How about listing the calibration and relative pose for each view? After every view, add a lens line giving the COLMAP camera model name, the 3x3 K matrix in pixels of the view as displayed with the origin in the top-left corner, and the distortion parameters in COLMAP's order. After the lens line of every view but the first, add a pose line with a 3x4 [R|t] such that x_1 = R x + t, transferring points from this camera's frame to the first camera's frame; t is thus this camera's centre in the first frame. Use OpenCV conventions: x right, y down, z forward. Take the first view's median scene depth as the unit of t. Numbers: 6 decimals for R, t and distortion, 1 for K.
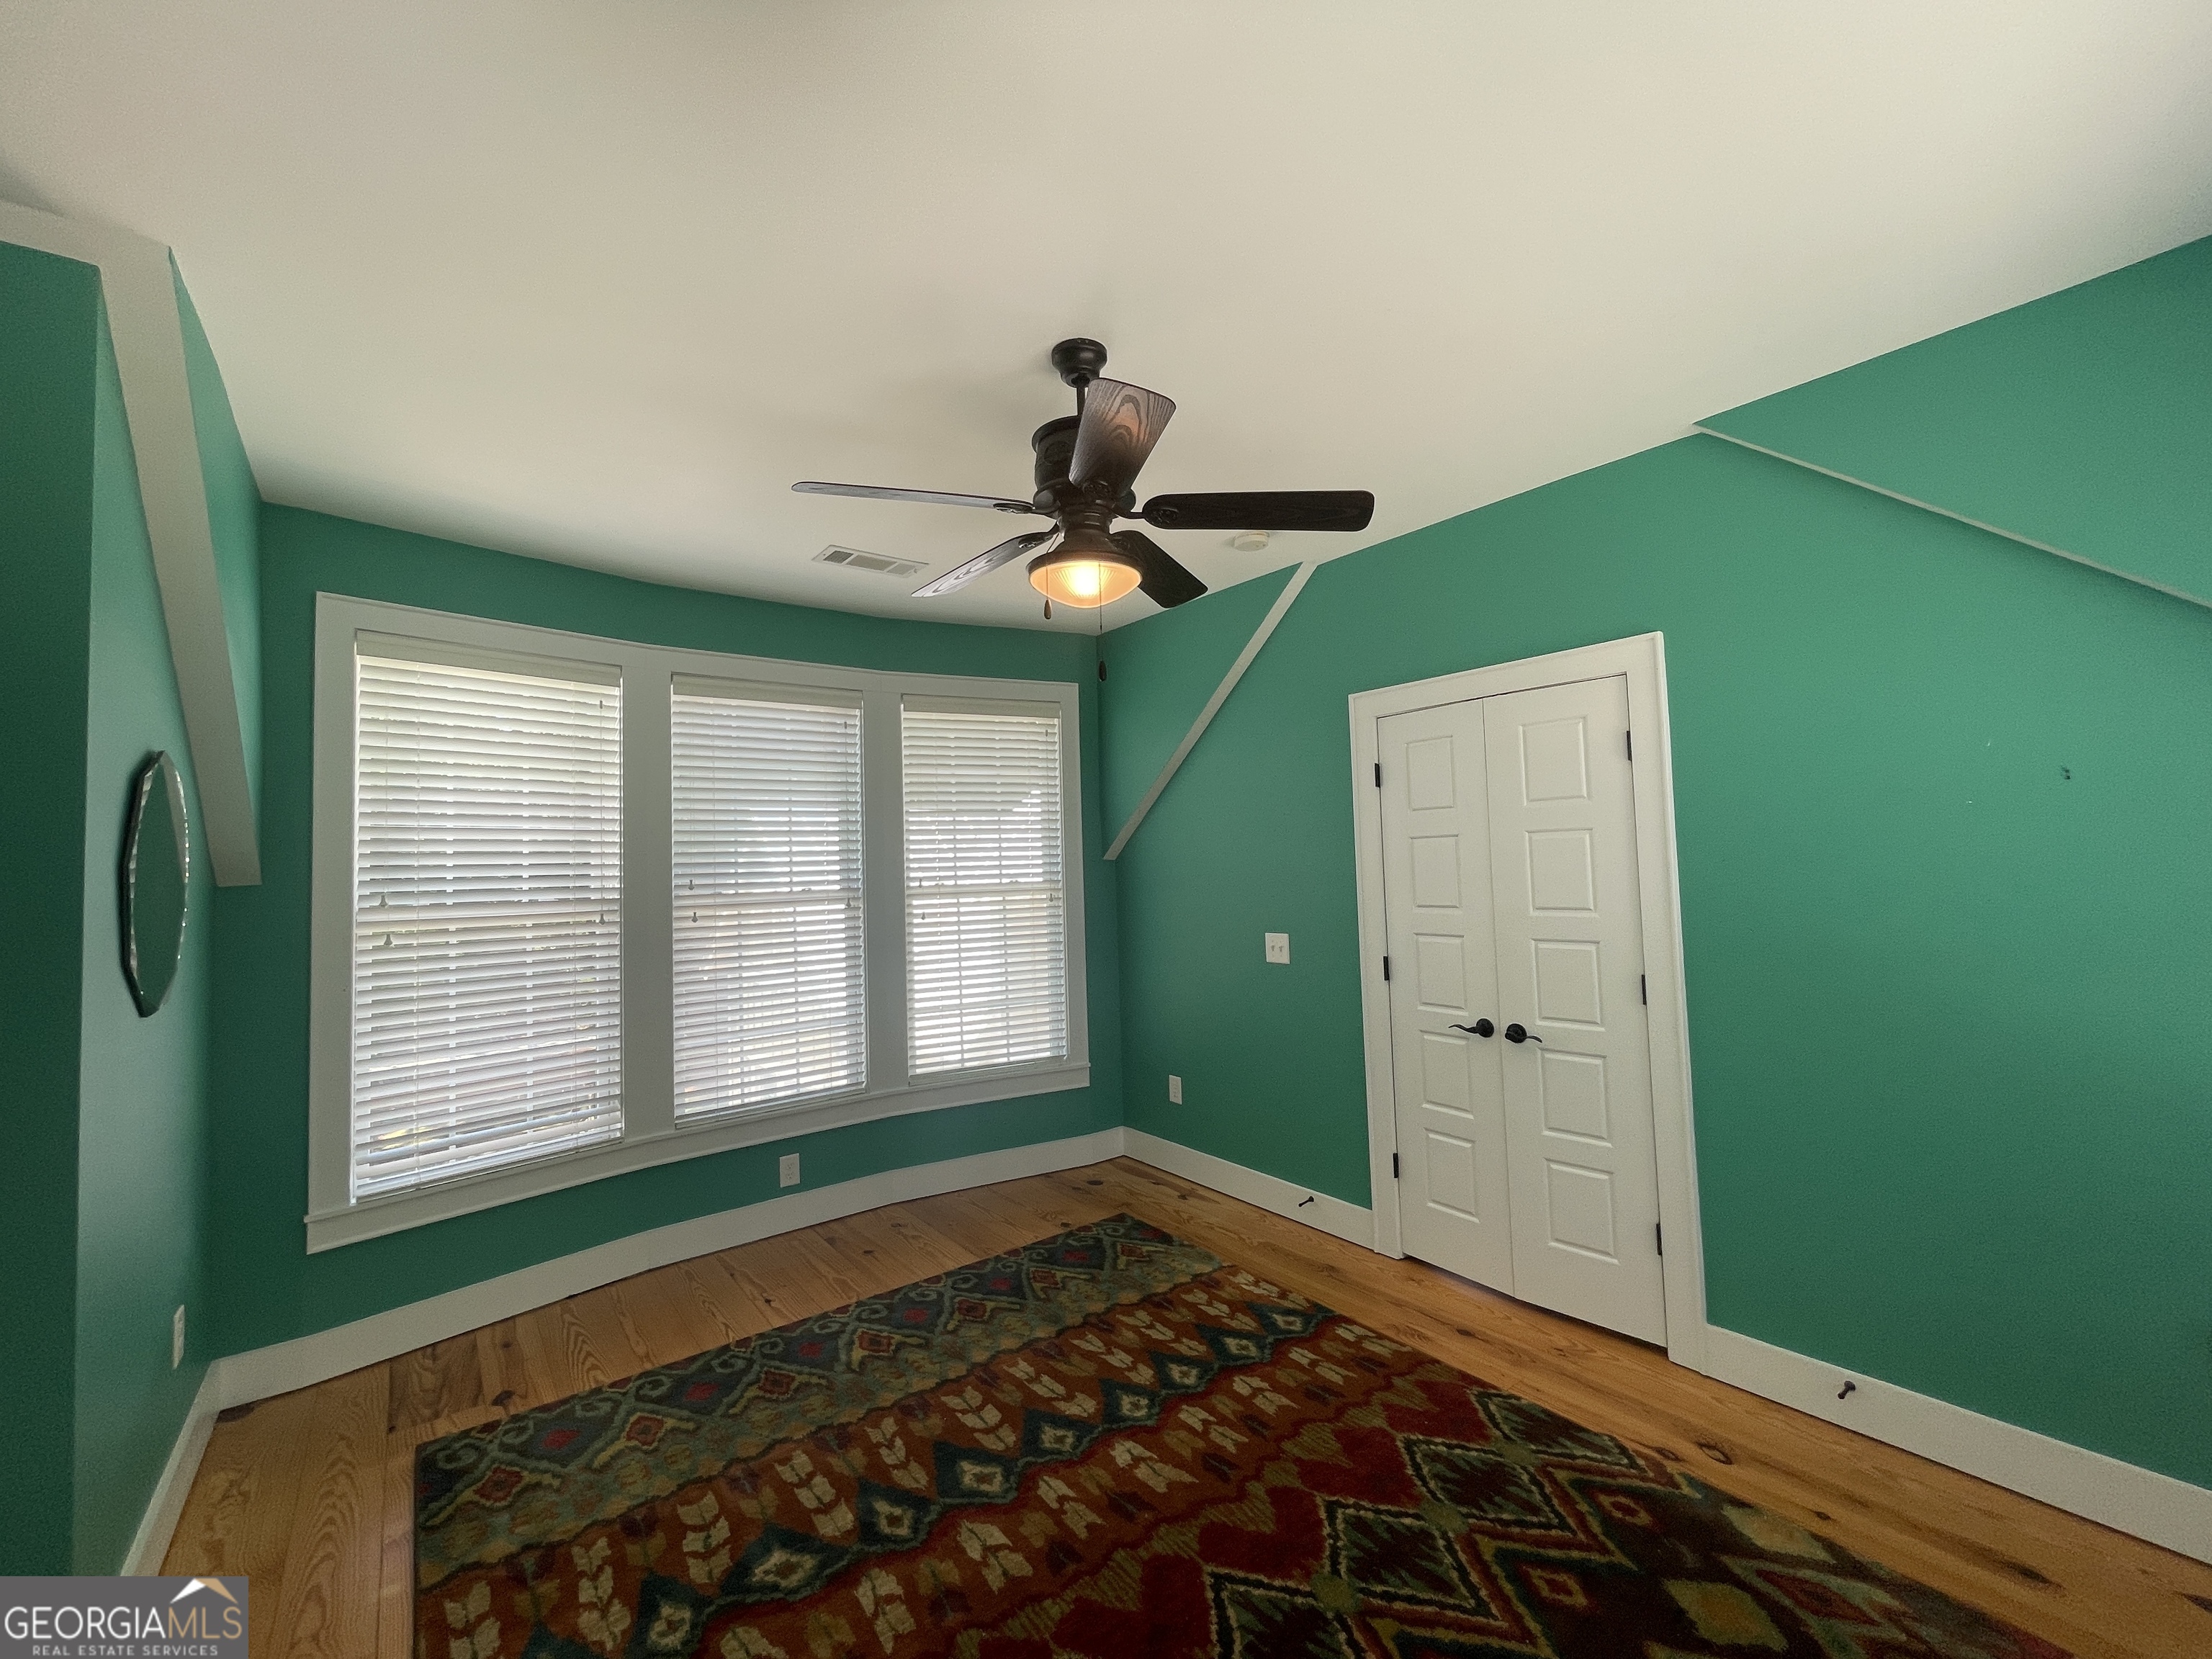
lens RADIAL K [[894.8, 0, 1102.0], [0, 894.8, 819.0], [0, 0, 1]] dist [-0.005471, 0.000422]
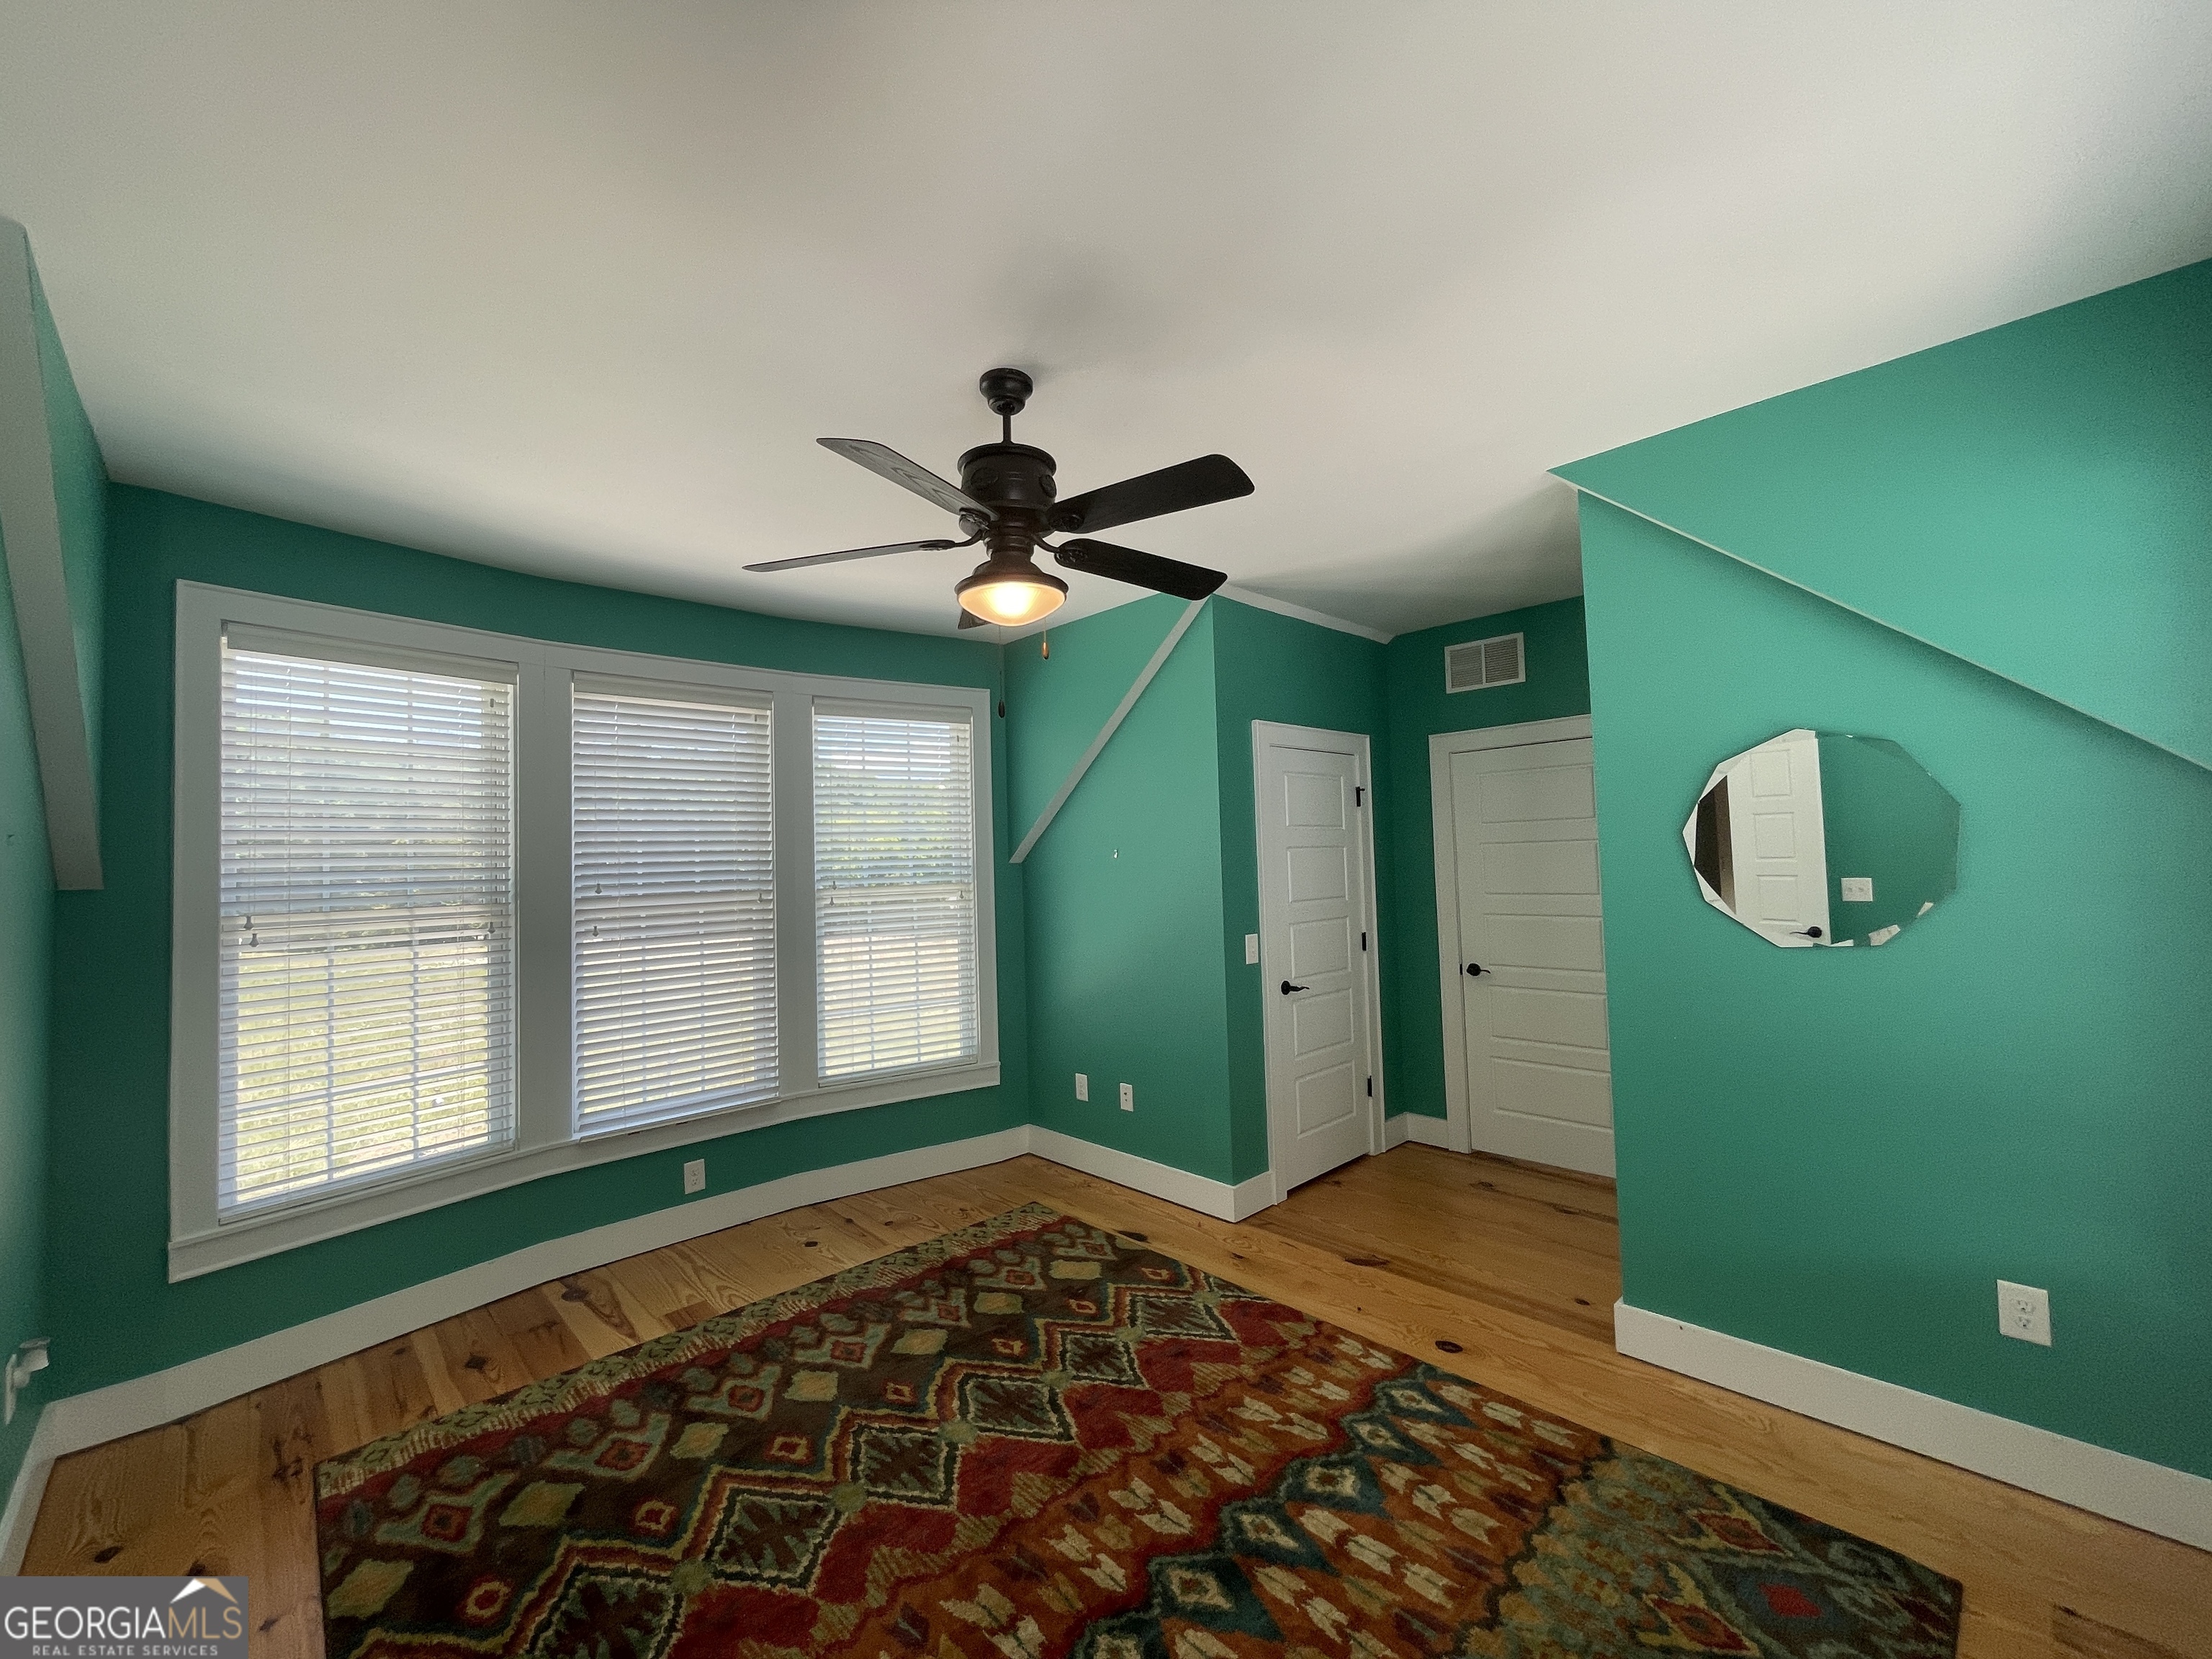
lens RADIAL K [[894.8, 0, 1099.9], [0, 894.8, 824.0], [0, 0, 1]] dist [-0.005471, 0.000422]
pose [[-0.992883, 0.053756, -0.106268, 0.006713], [0.063652, 0.993719, -0.092037, 0.091281], [0.100653, -0.098146, -0.990069, 1.913771]]
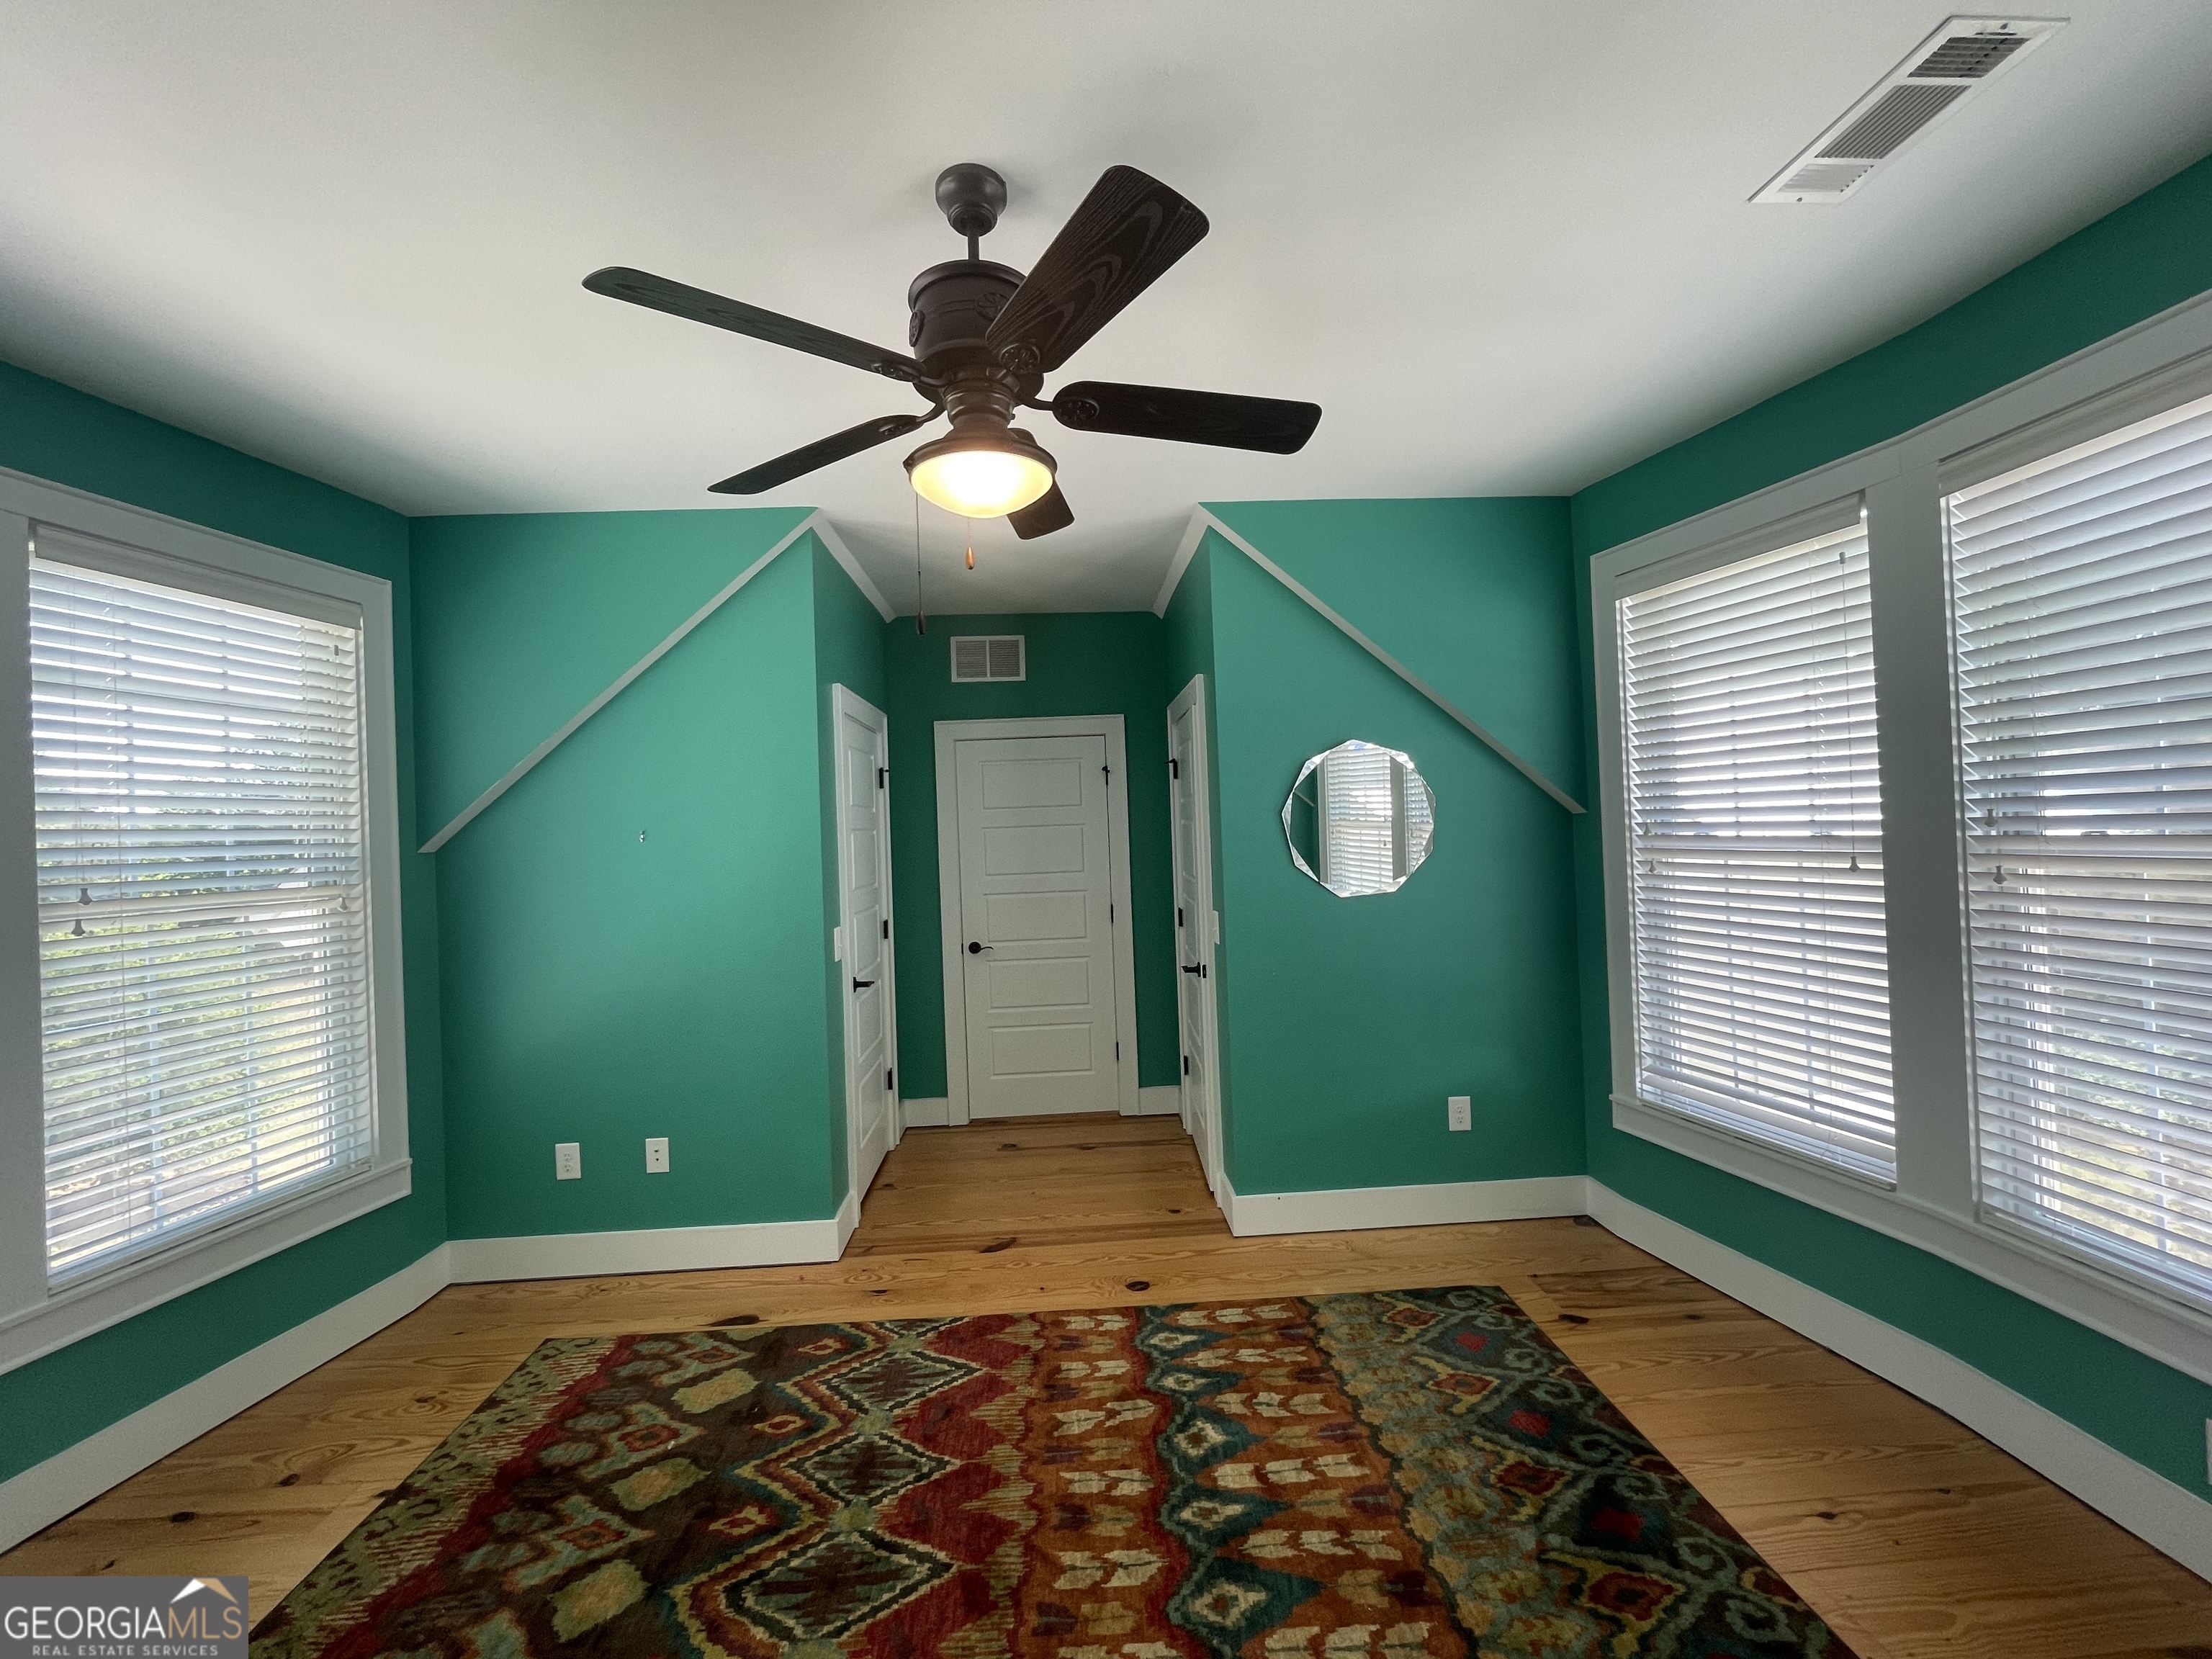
lens RADIAL K [[894.8, 0, 1101.2], [0, 894.8, 828.1], [0, 0, 1]] dist [-0.005471, 0.000422]
pose [[-0.566354, 0.046468, -0.822851, 0.550387], [0.096738, 0.995256, -0.010379, 0.052257], [0.818465, -0.085479, -0.568162, 1.428644]]
